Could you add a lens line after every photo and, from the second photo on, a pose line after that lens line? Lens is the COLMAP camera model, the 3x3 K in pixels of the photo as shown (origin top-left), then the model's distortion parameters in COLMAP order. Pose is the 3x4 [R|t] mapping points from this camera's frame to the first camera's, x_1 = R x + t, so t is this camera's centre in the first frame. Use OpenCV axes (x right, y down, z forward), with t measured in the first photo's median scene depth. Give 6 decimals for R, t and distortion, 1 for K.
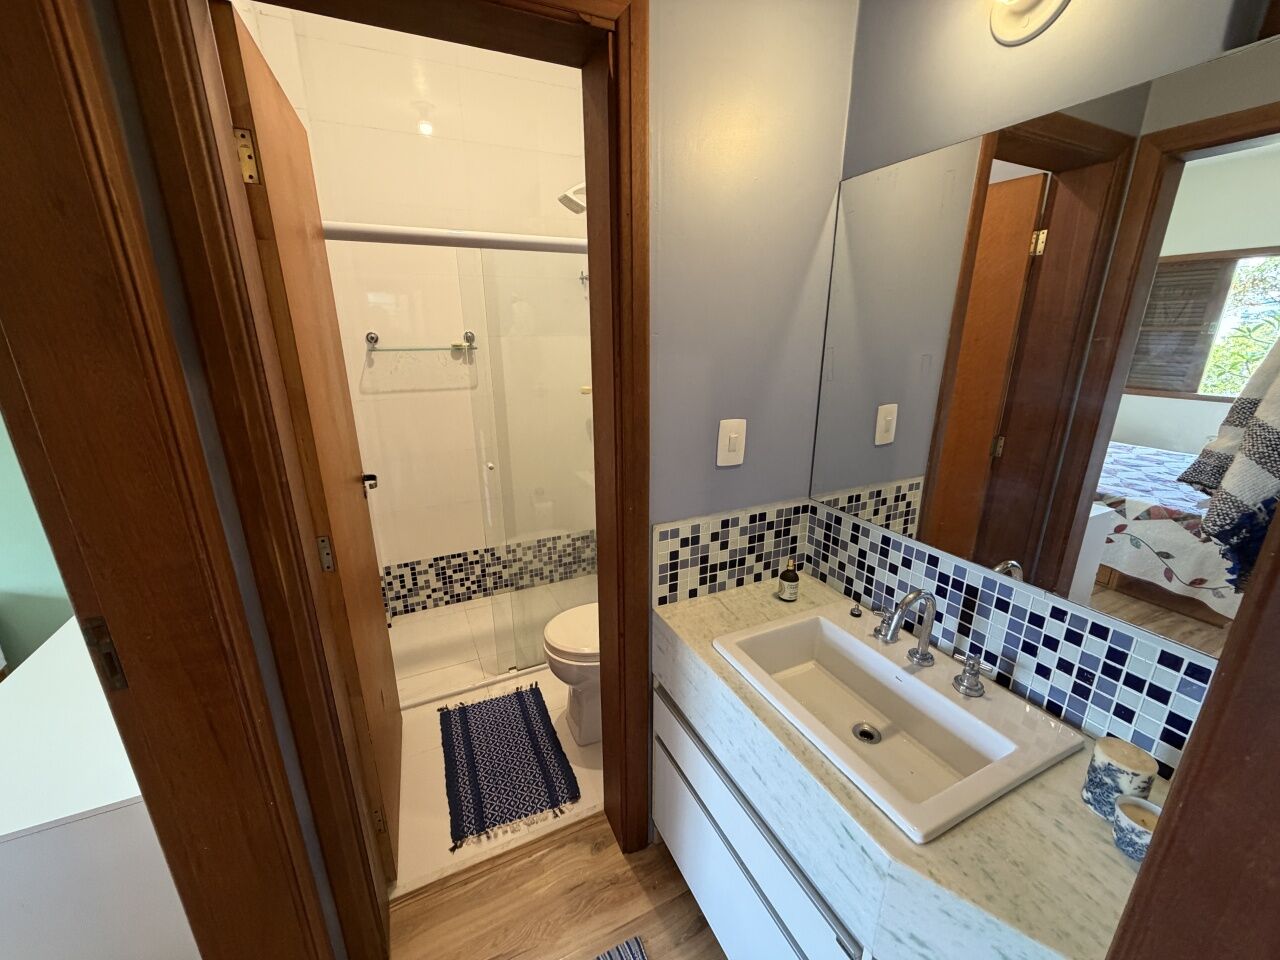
lens RADIAL K [[513.5, 0, 642.9], [0, 513.5, 481.3], [0, 0, 1]] dist [0.001452, 0.000105]
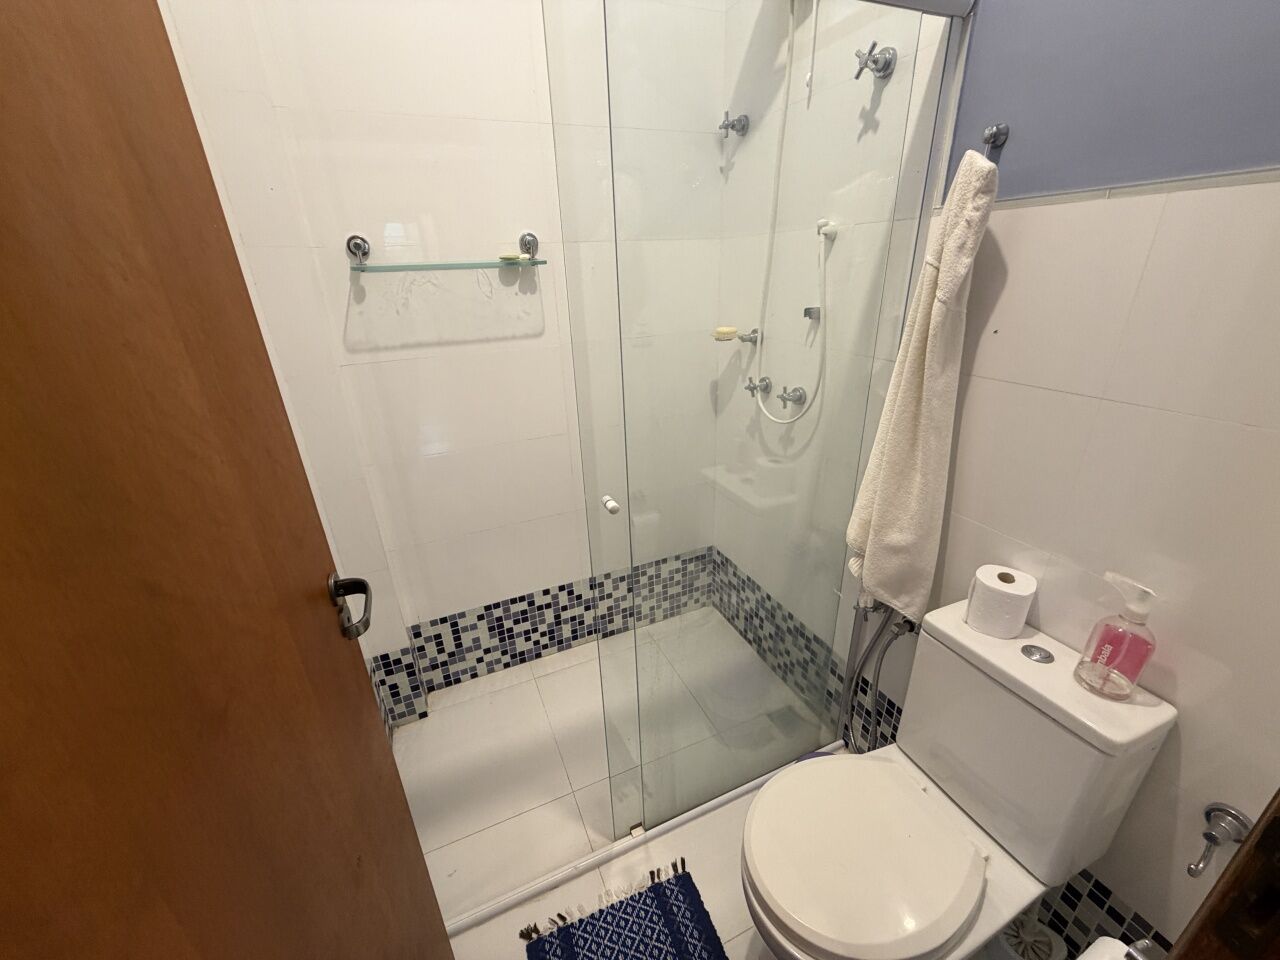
lens RADIAL K [[513.5, 0, 640.7], [0, 513.5, 481.7], [0, 0, 1]] dist [0.001452, 0.000105]
pose [[0.998883, -0.014098, -0.045096, -0.172730], [0.019257, 0.993050, 0.116105, -0.074880], [0.043146, -0.116844, 0.992213, 0.370880]]
